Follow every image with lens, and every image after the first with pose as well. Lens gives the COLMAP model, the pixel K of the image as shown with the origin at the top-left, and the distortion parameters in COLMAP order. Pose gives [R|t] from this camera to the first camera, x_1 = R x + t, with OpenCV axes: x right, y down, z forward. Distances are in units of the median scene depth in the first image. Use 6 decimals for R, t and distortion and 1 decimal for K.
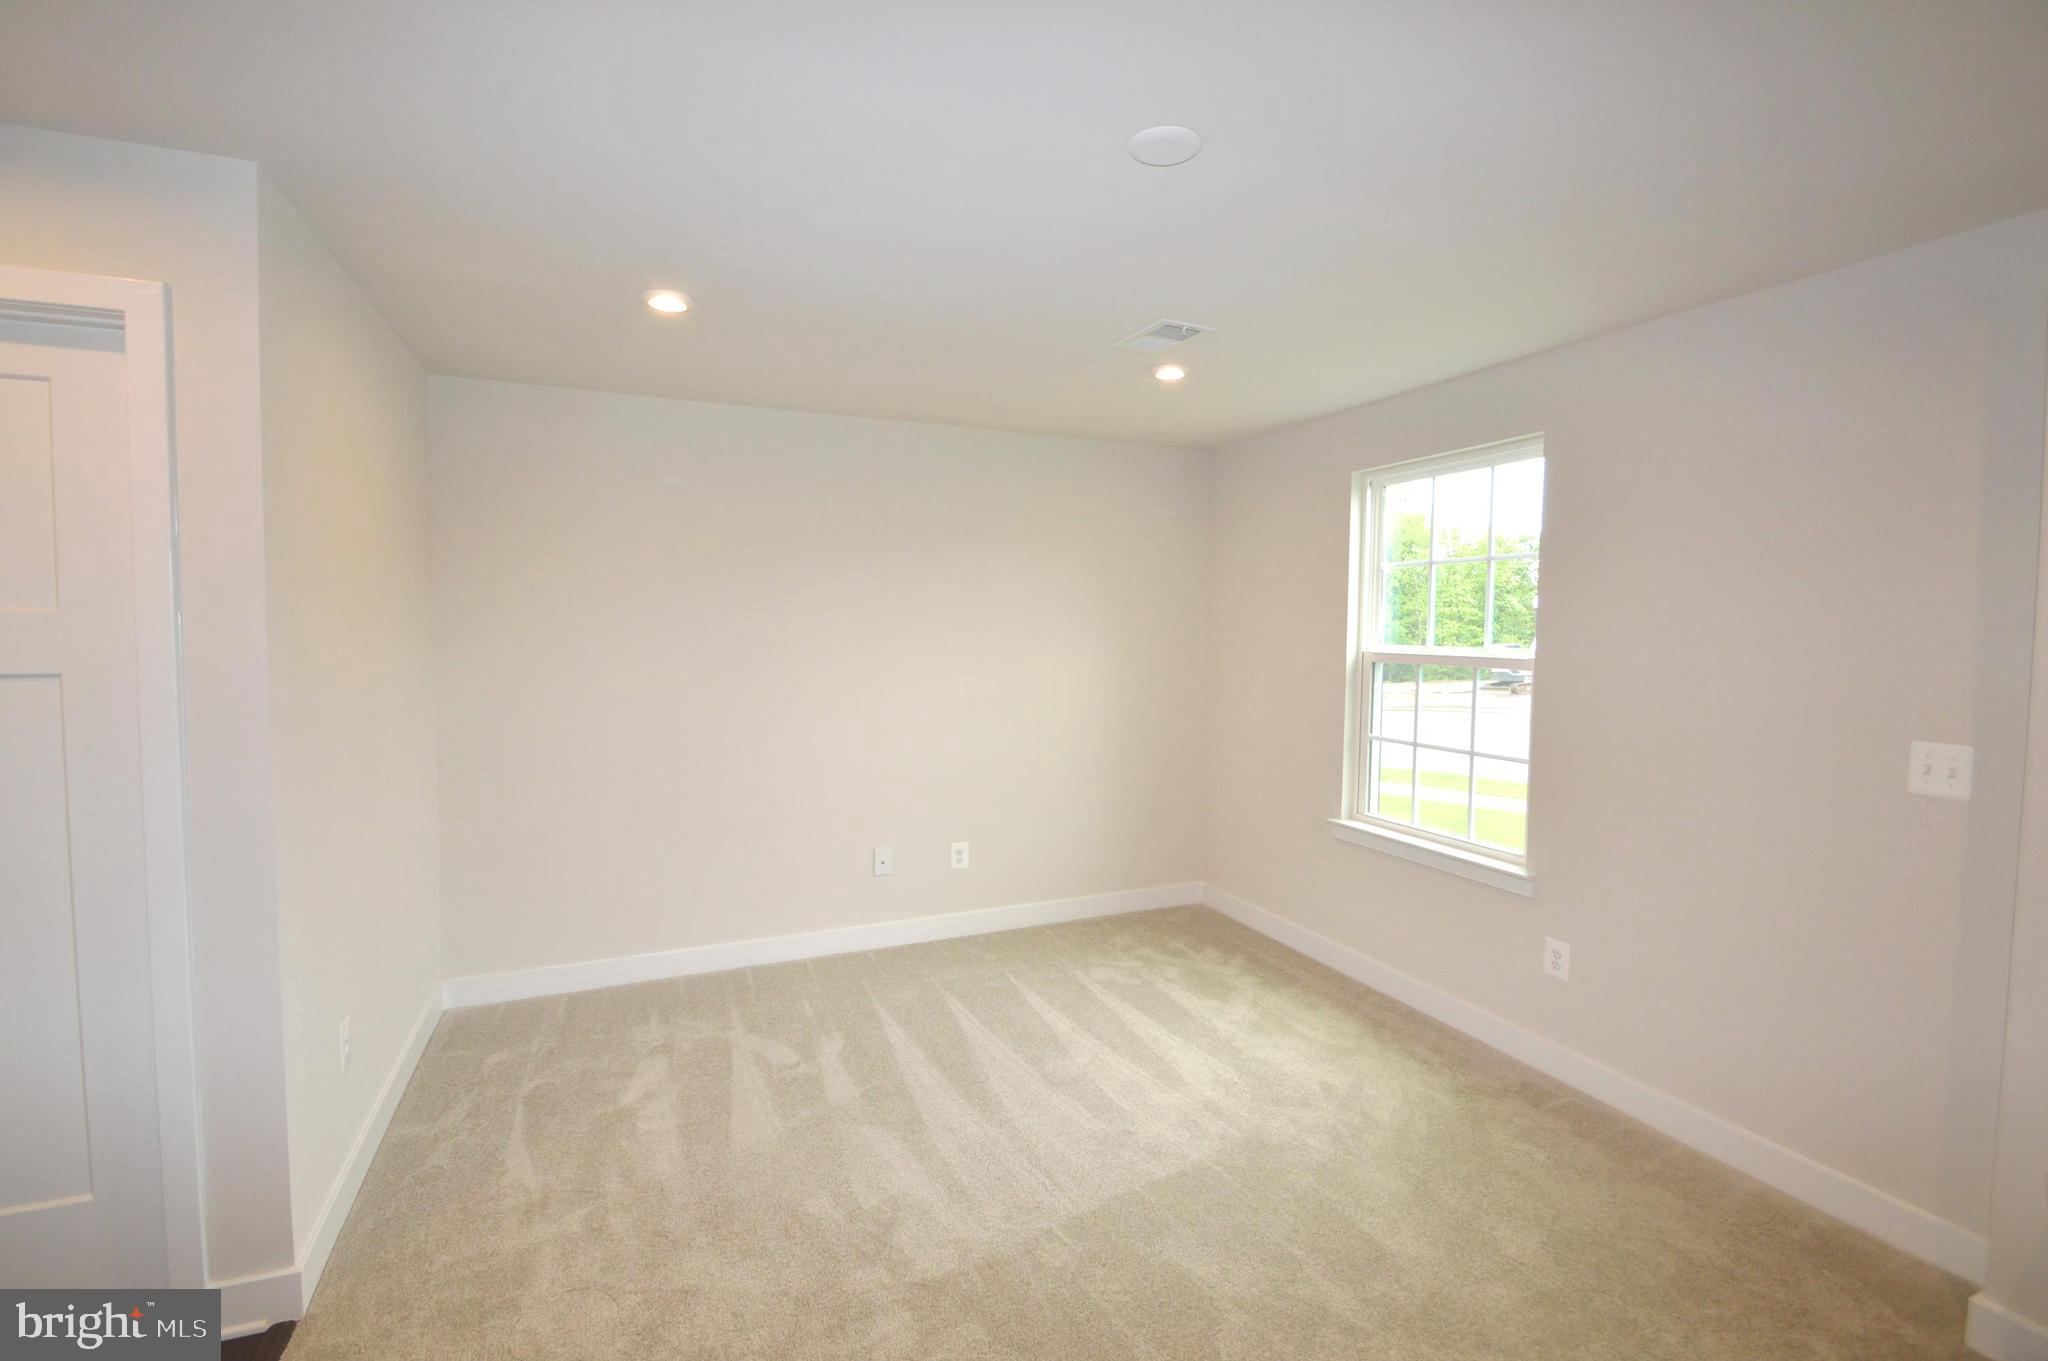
lens RADIAL K [[919.0, 0, 1027.8], [0, 919.0, 675.6], [0, 0, 1]] dist [0.006832, -0.008712]
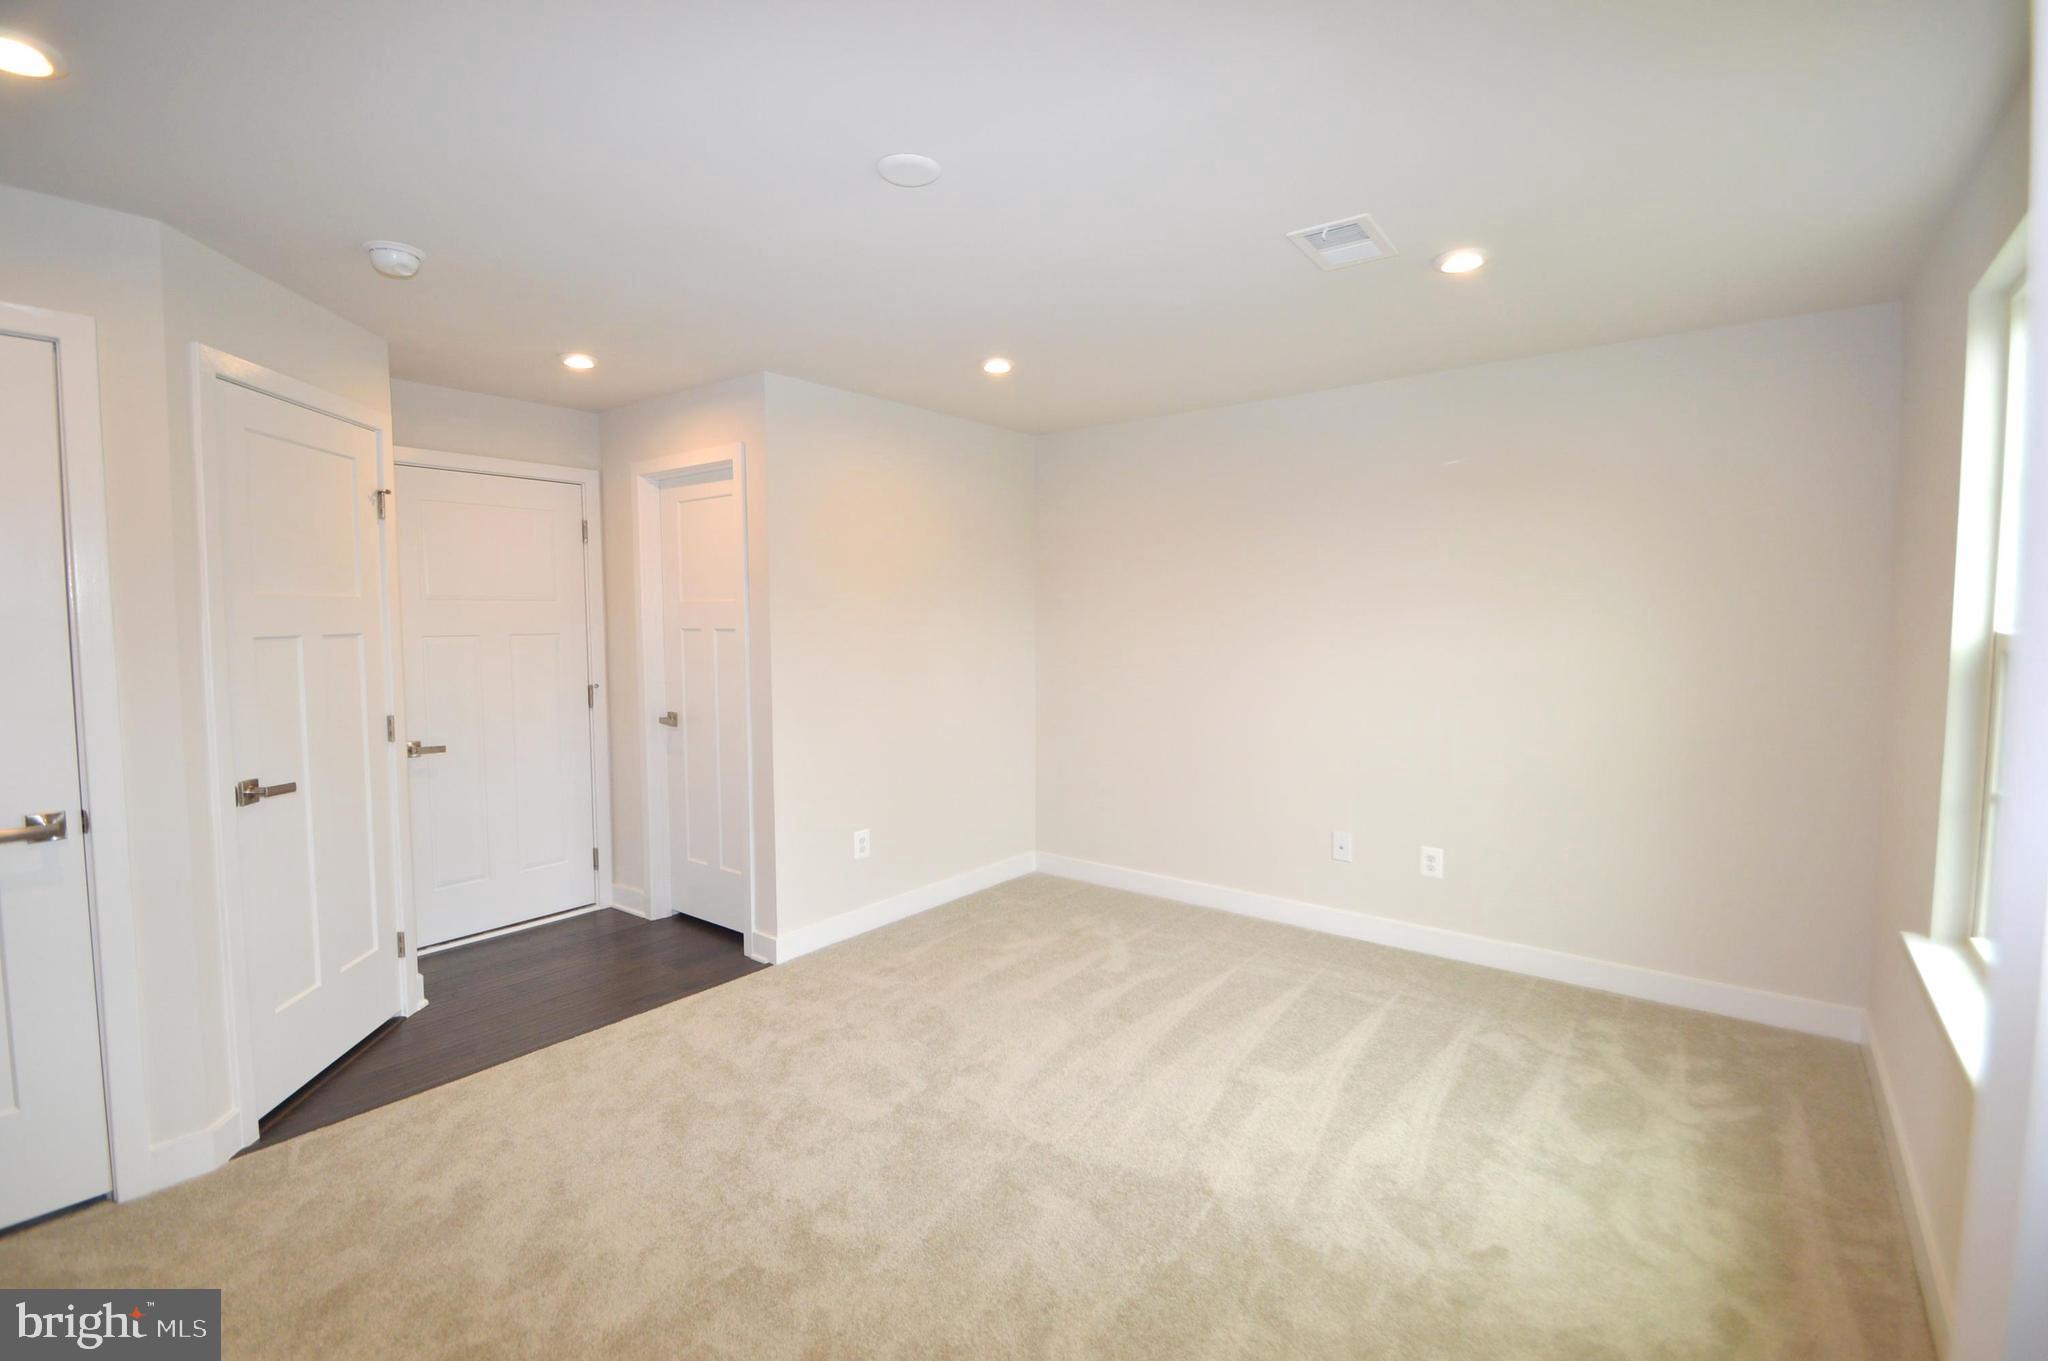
lens RADIAL K [[919.0, 0, 1027.8], [0, 919.0, 675.6], [0, 0, 1]] dist [0.006832, -0.008712]
pose [[0.469347, 0.052635, -0.881444, 0.611798], [-0.039213, 0.998479, 0.038744, -0.002772], [0.882143, 0.016379, 0.470697, 0.286875]]
